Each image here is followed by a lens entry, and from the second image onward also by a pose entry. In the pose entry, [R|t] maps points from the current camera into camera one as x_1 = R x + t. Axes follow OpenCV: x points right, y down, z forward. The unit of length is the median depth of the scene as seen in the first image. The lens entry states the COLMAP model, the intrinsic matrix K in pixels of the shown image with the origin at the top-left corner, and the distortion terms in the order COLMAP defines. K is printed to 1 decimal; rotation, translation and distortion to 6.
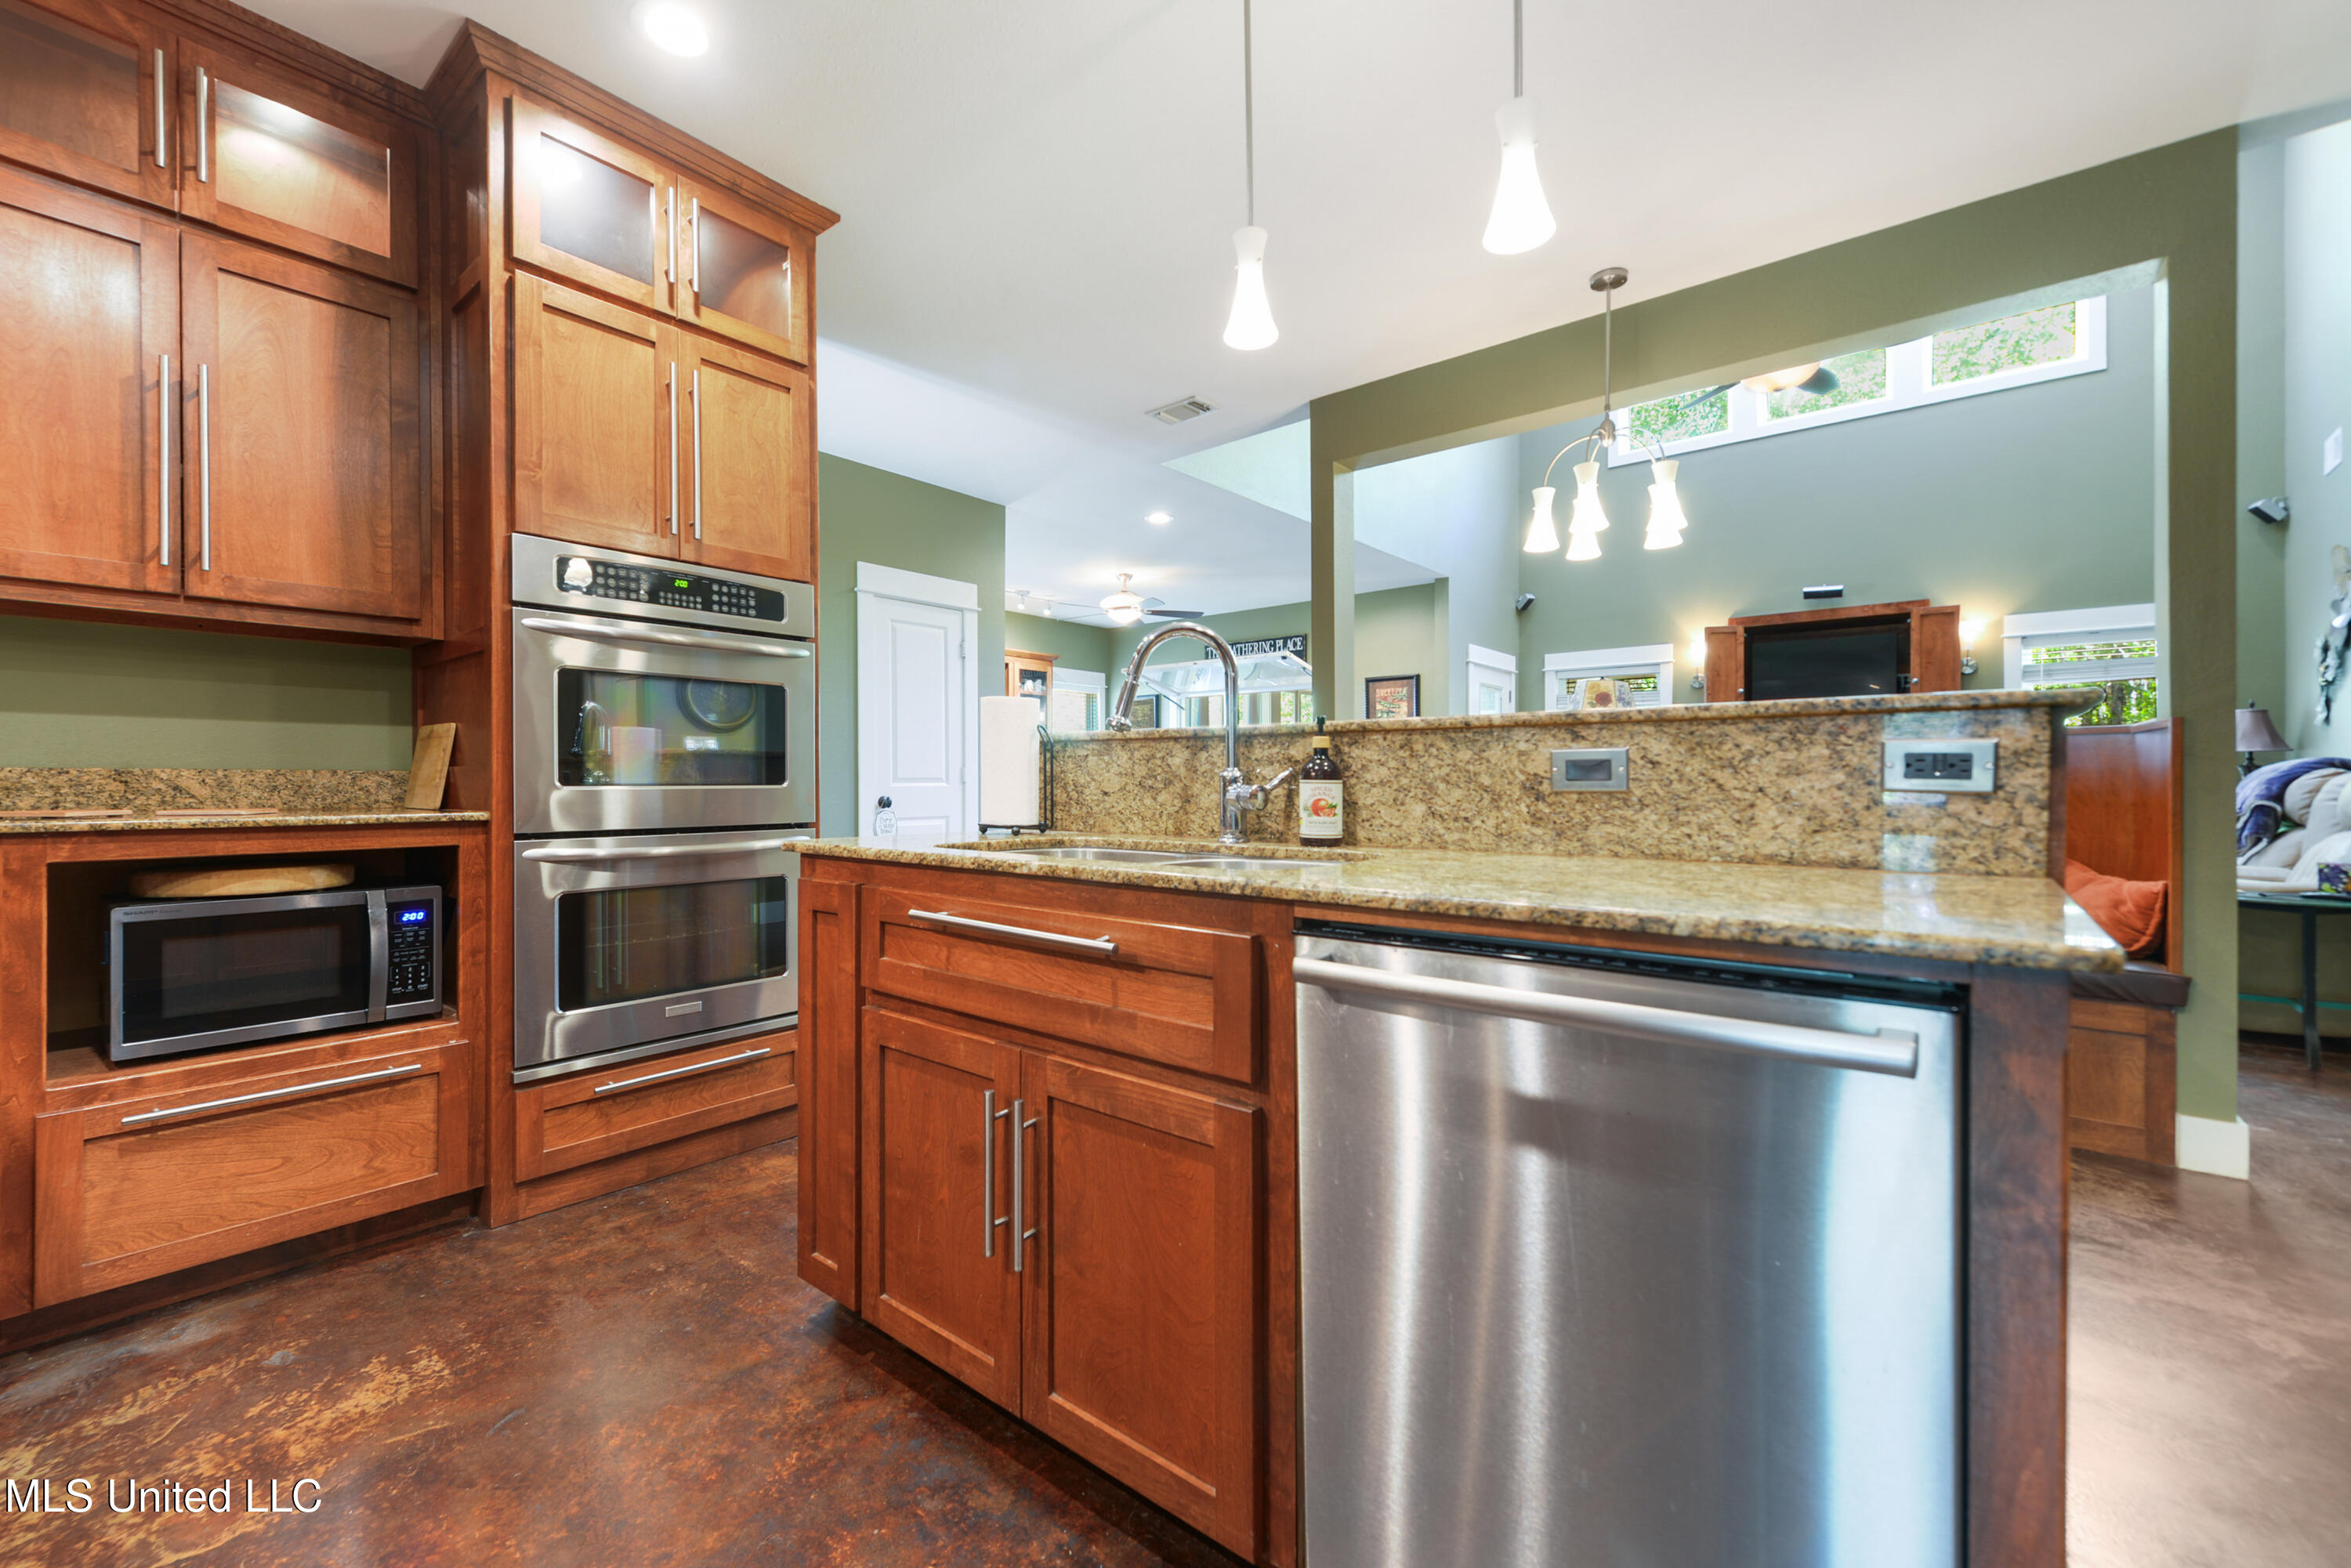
lens RADIAL K [[948.0, 0, 1160.3], [0, 948.0, 786.8], [0, 0, 1]] dist [-0.012747, 0.000146]
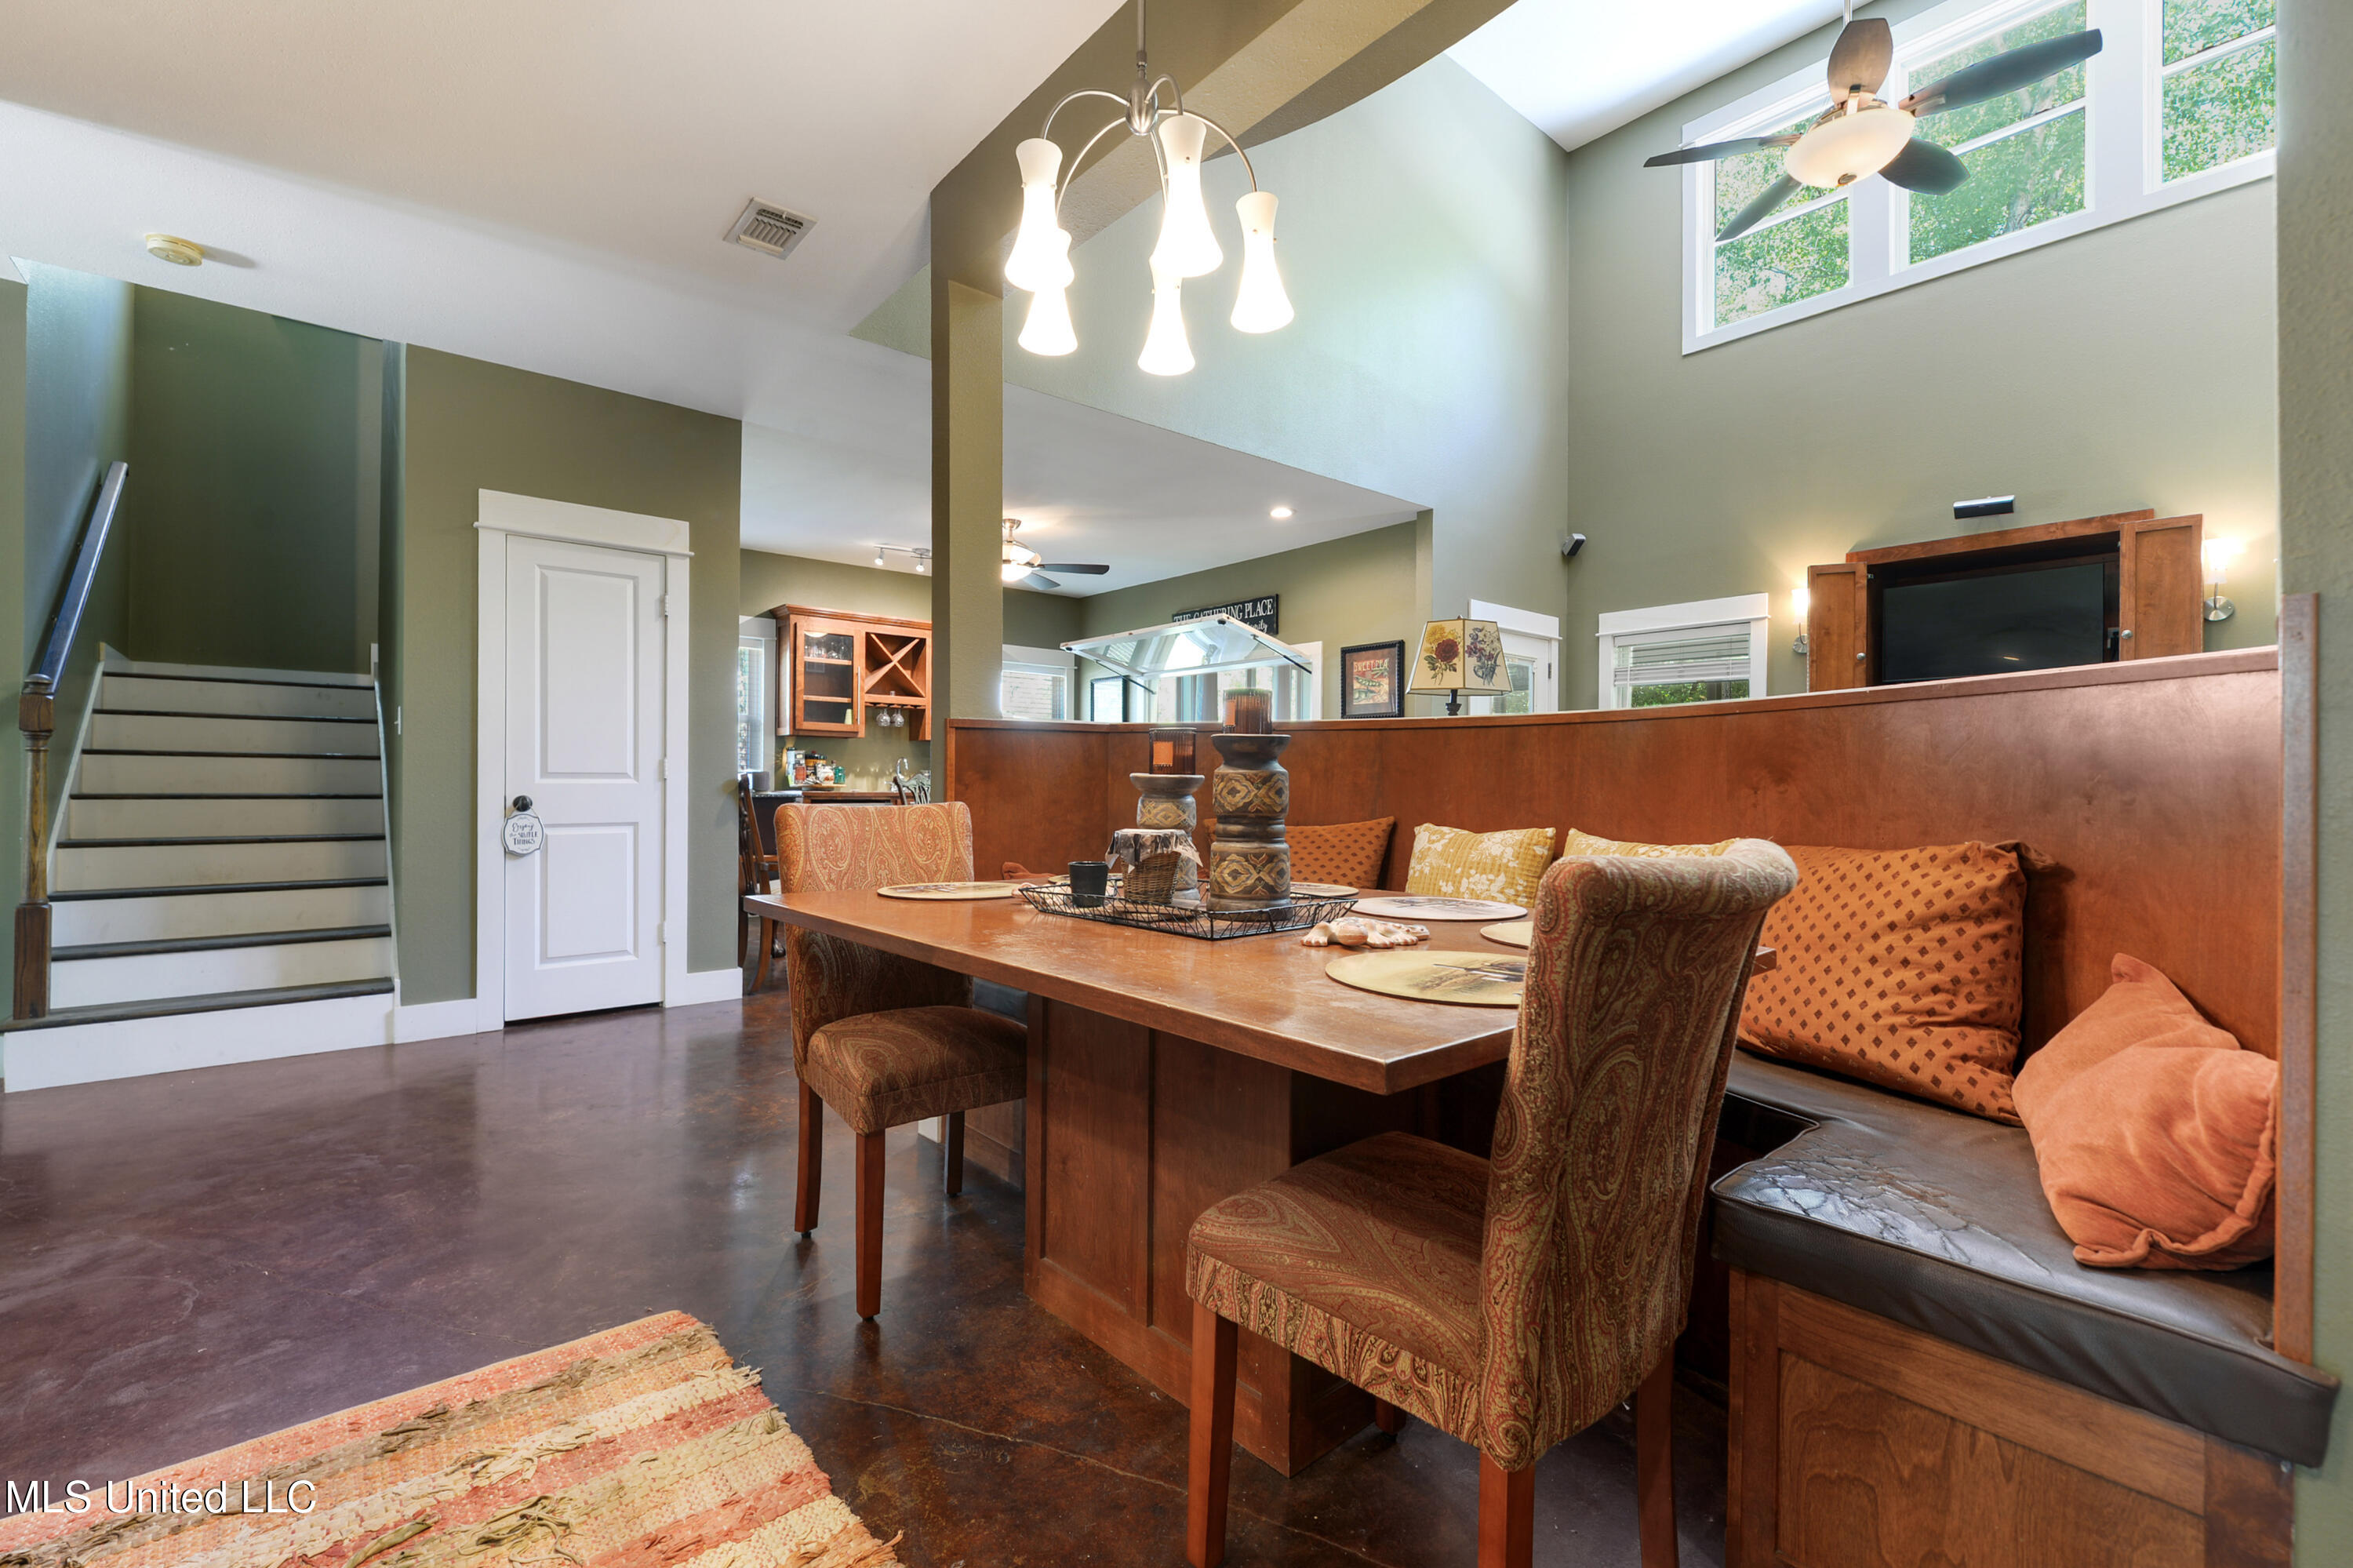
lens RADIAL K [[1018.4, 0, 1177.0], [0, 1018.4, 782.2], [0, 0, 1]] dist [-0.005212, -0.000989]
pose [[0.987718, 0.005910, -0.156135, 0.246839], [-0.006788, 0.999964, -0.005092, -0.001222], [0.156100, 0.006090, 0.987723, 0.190766]]
